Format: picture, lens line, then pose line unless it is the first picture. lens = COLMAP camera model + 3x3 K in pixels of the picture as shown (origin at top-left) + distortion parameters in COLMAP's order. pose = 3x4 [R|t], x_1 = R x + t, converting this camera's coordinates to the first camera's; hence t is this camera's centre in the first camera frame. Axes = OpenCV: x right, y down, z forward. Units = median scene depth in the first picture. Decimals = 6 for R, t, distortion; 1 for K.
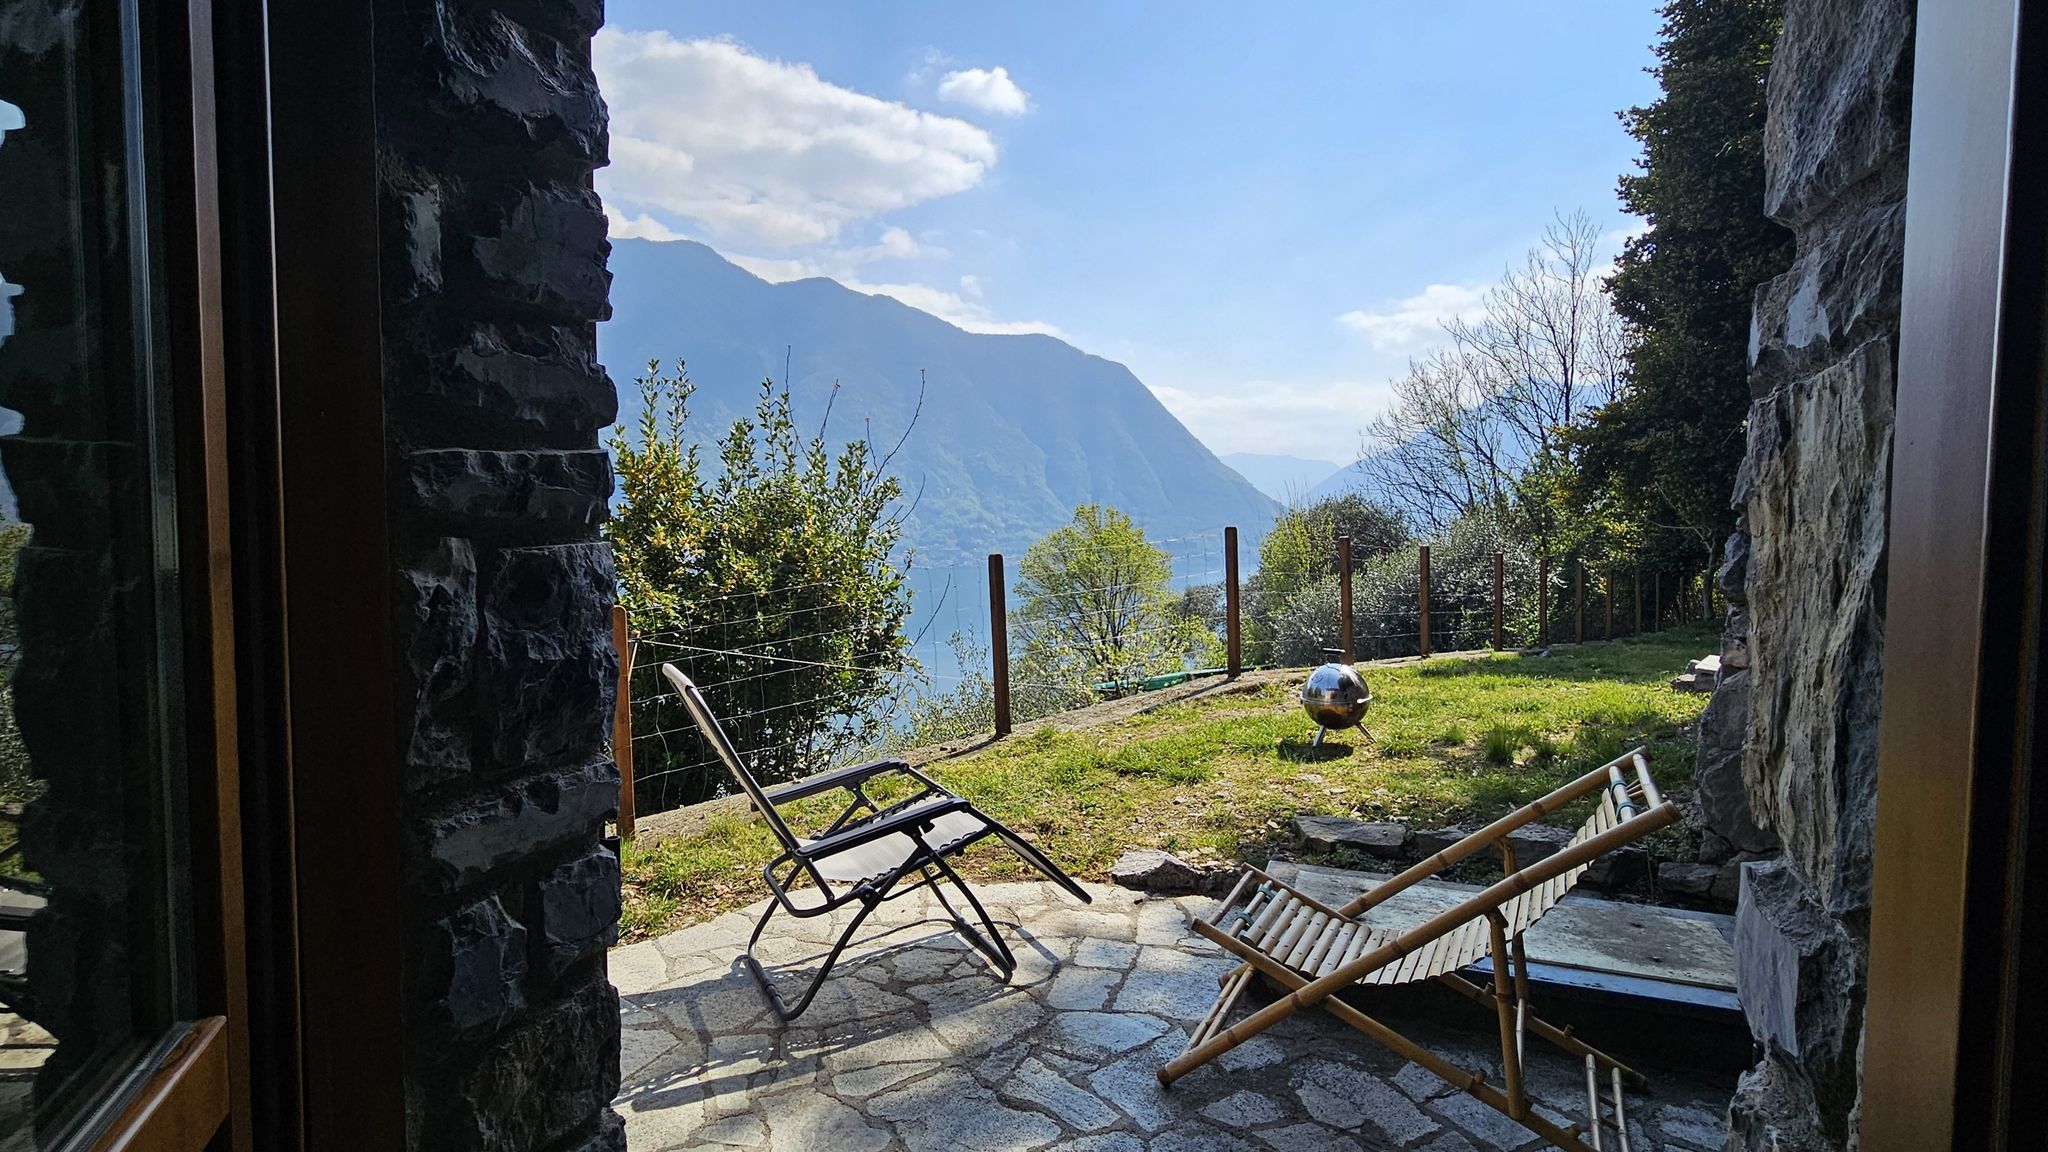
lens RADIAL K [[1035.7, 0, 1024.0], [0, 1035.7, 576.0], [0, 0, 1]] dist [0.047119, -0.051389]
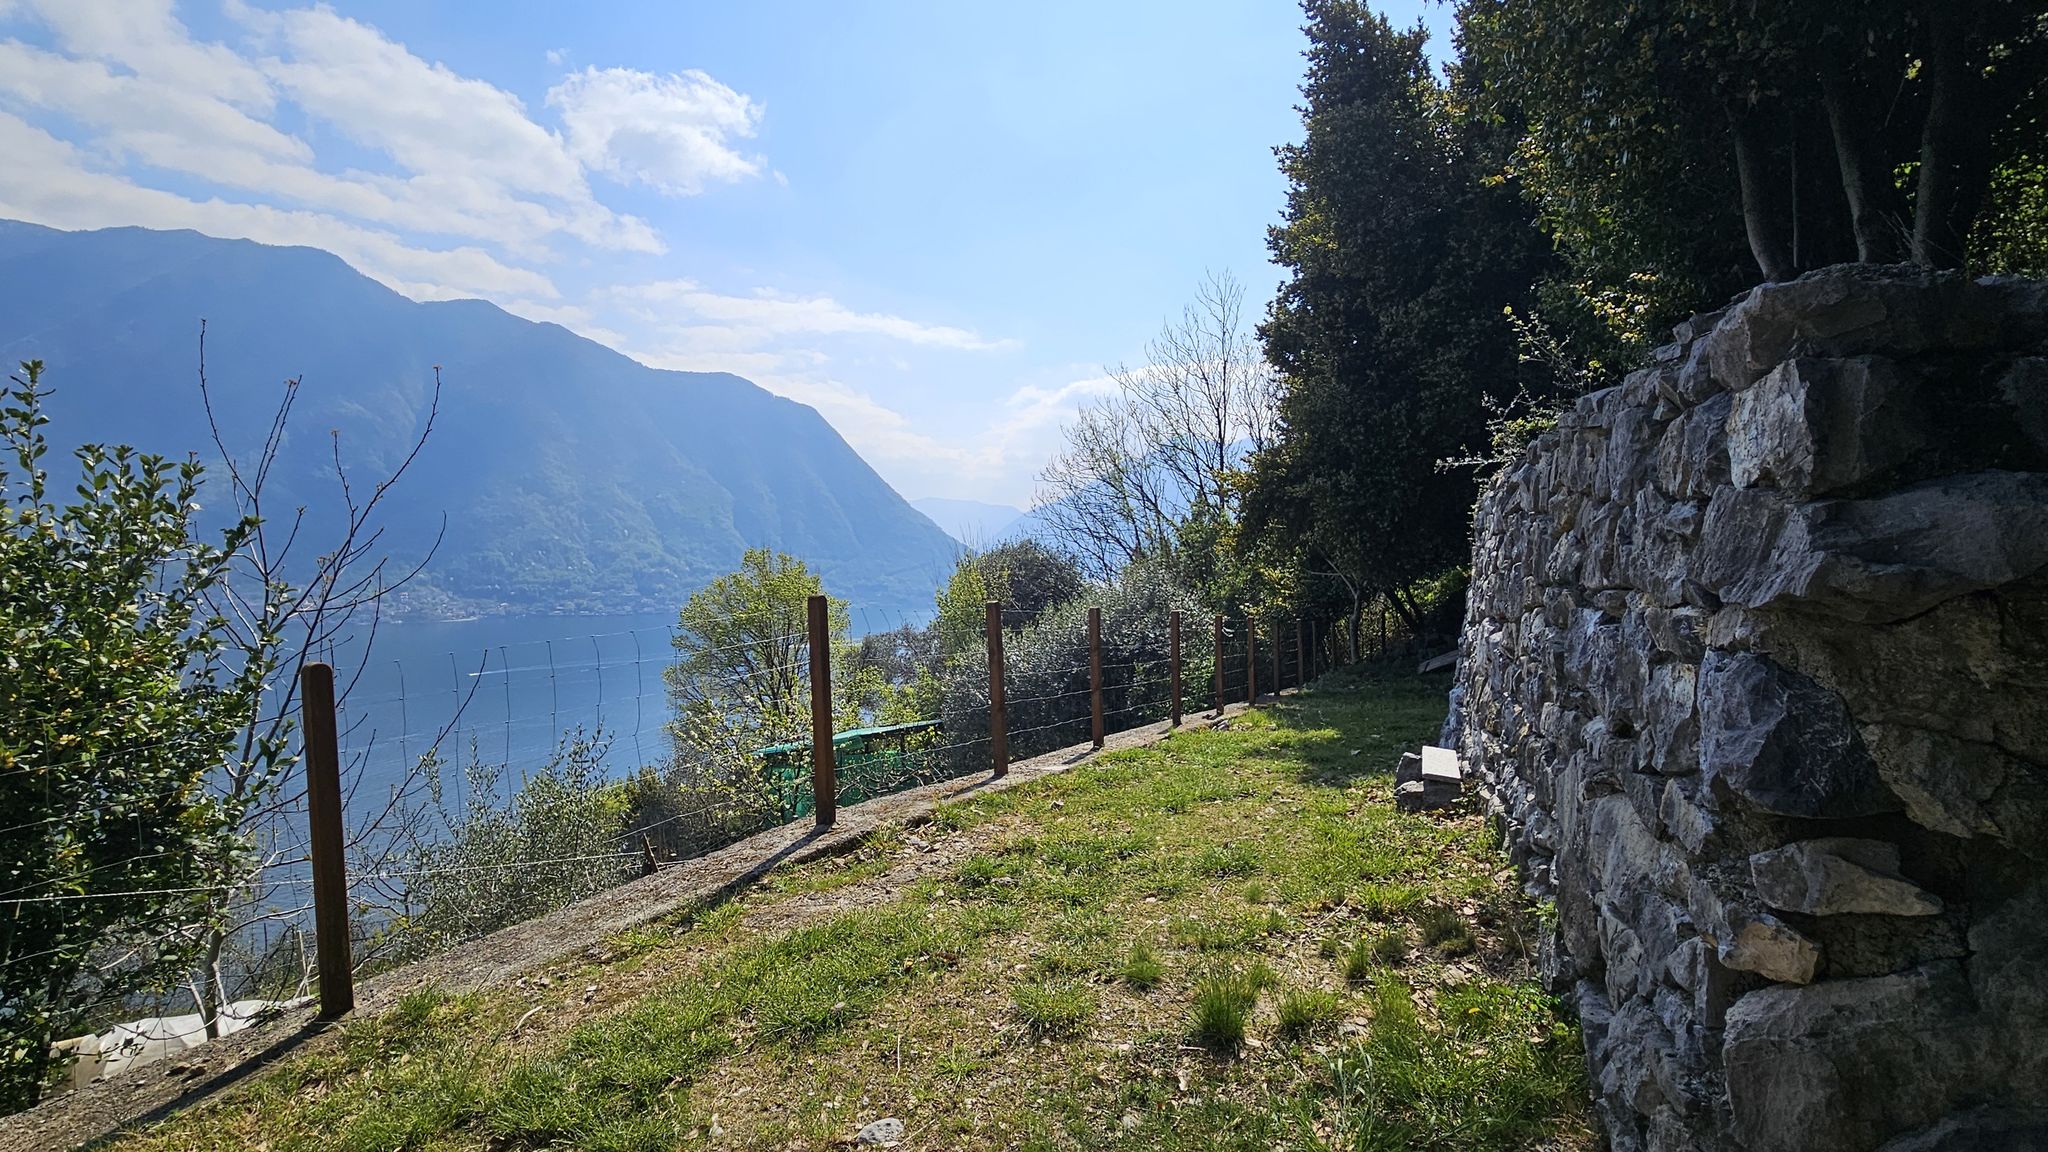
lens RADIAL K [[856.3, 0, 1024.0], [0, 856.3, 576.0], [0, 0, 1]] dist [-0.000662, -0.000002]
pose [[0.961535, -0.010436, 0.274483, 0.095186], [0.018753, 0.999440, -0.027696, -0.022950], [-0.274040, 0.031778, 0.961193, 0.238043]]
